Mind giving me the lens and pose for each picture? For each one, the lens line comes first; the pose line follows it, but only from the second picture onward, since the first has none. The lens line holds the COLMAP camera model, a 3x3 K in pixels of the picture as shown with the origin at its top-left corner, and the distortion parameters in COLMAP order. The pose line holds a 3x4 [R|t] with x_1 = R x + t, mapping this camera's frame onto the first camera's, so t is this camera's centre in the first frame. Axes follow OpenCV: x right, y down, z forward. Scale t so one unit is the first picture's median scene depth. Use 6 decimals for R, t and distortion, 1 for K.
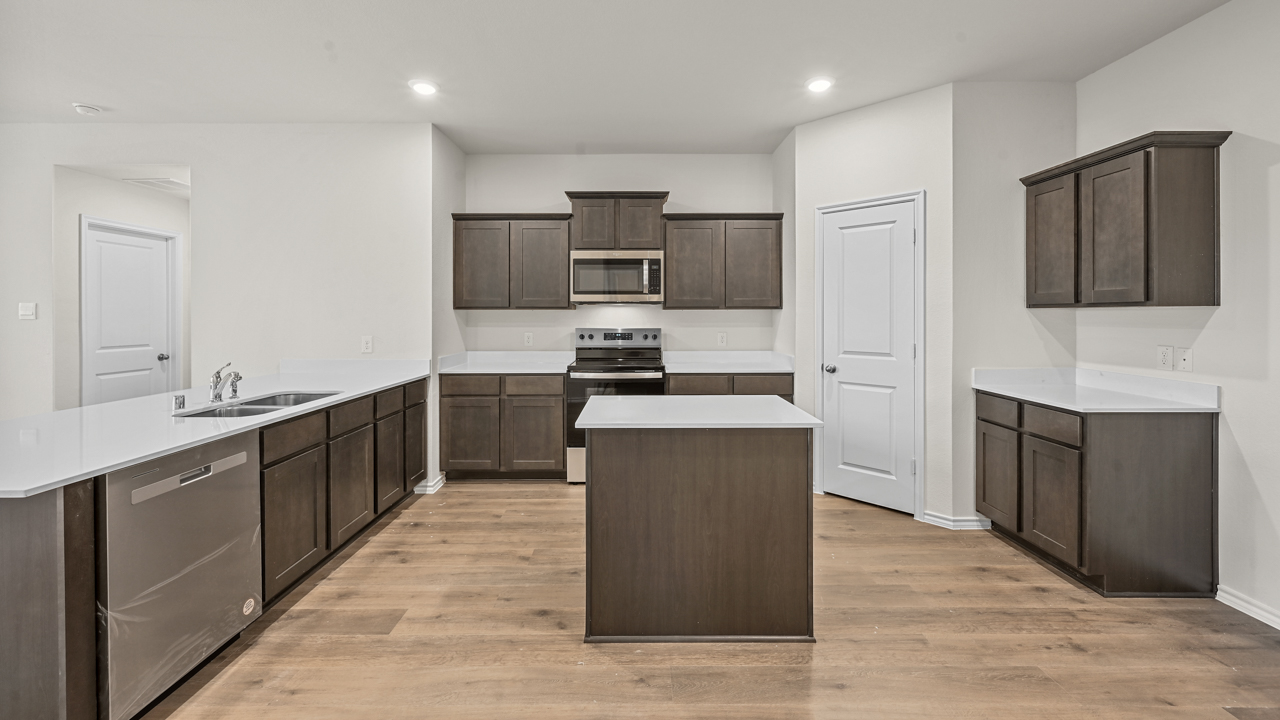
lens RADIAL K [[507.9, 0, 638.8], [0, 507.9, 314.7], [0, 0, 1]] dist [-0.001546, 0.000628]
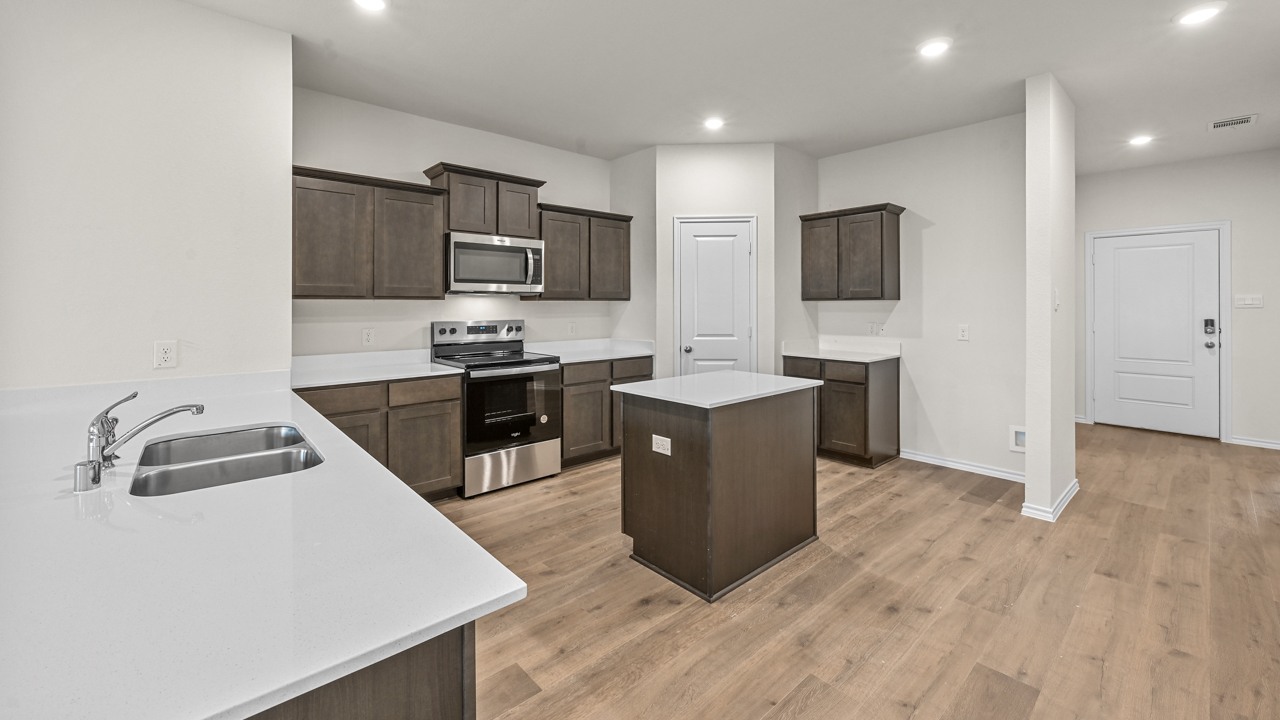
lens RADIAL K [[507.9, 0, 641.4], [0, 507.9, 303.7], [0, 0, 1]] dist [-0.001546, 0.000628]
pose [[0.745710, 0.001090, 0.666270, -0.578012], [0.002628, 0.999986, -0.004577, 0.001620], [-0.666266, 0.005164, 0.745696, 0.169032]]
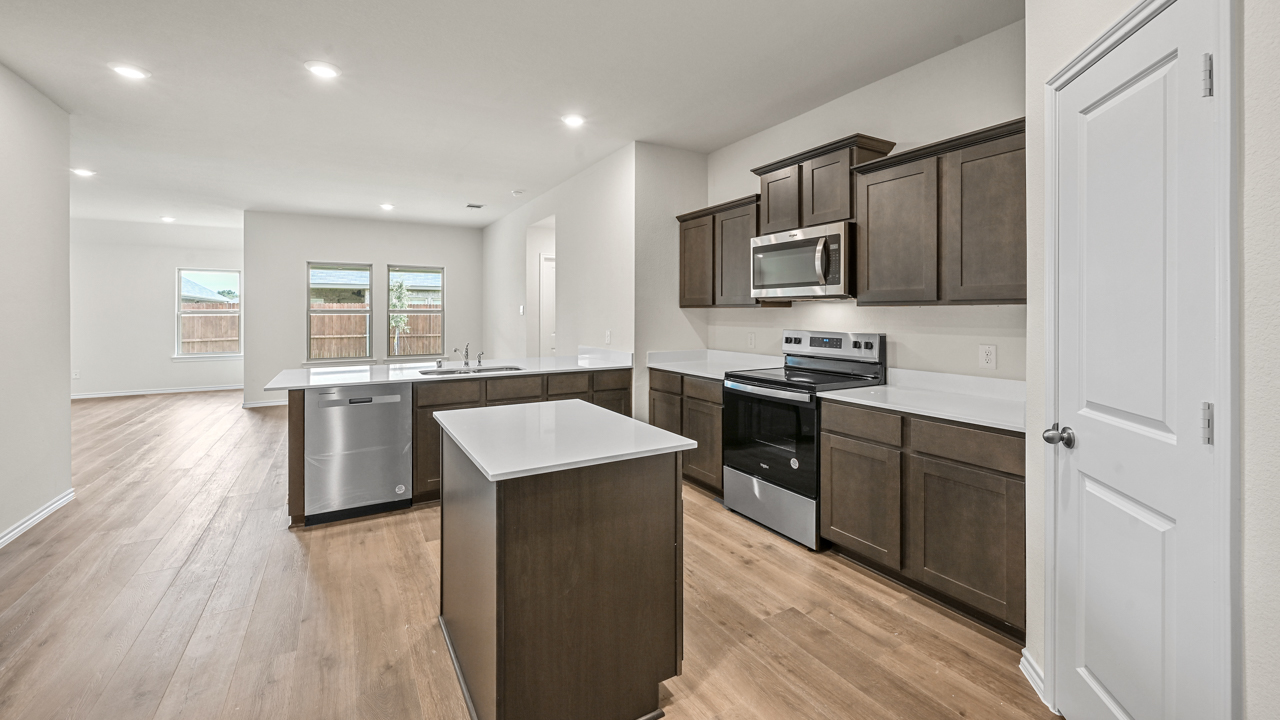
lens RADIAL K [[507.9, 0, 638.1], [0, 507.9, 314.0], [0, 0, 1]] dist [-0.001546, 0.000628]
pose [[0.502614, 0.004235, -0.864501, 0.626840], [-0.001477, 0.999991, 0.004040, -0.002230], [0.864510, -0.000753, 0.502615, 0.501177]]
